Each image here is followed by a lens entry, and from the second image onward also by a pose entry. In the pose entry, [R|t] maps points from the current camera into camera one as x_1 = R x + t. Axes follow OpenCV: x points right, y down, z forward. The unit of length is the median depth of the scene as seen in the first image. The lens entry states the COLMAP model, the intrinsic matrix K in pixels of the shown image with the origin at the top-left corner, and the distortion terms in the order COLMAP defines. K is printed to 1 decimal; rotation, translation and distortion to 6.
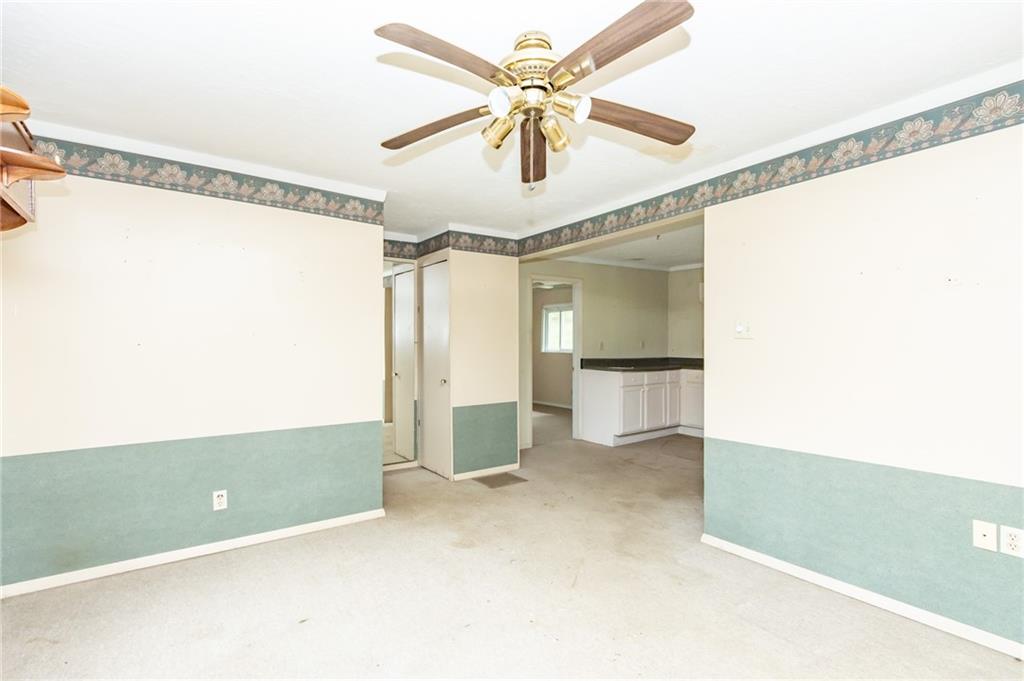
lens RADIAL K [[474.3, 0, 512.0], [0, 474.3, 340.5], [0, 0, 1]] dist [0.000214, 0.000255]
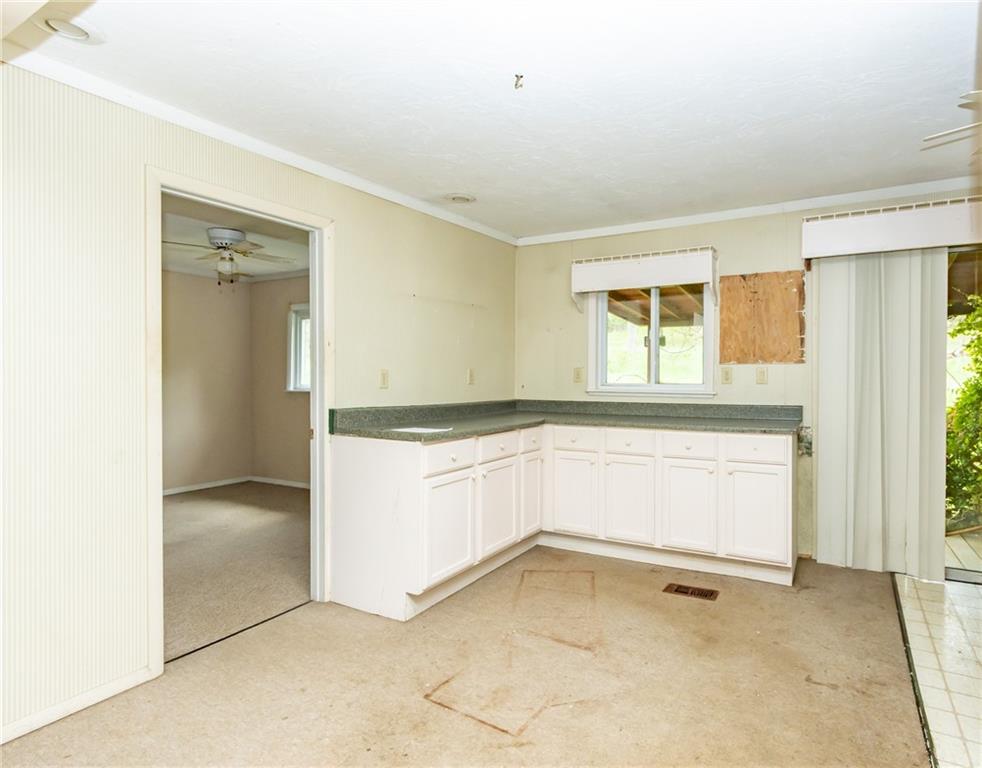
lens RADIAL K [[501.6, 0, 491.0], [0, 501.6, 384.0], [0, 0, 1]] dist [-0.000153, -0.000022]
pose [[0.950202, -0.005754, 0.311582, 0.137495], [0.001315, 0.999895, 0.014455, 0.009440], [-0.311632, -0.013326, 0.950109, 0.518366]]
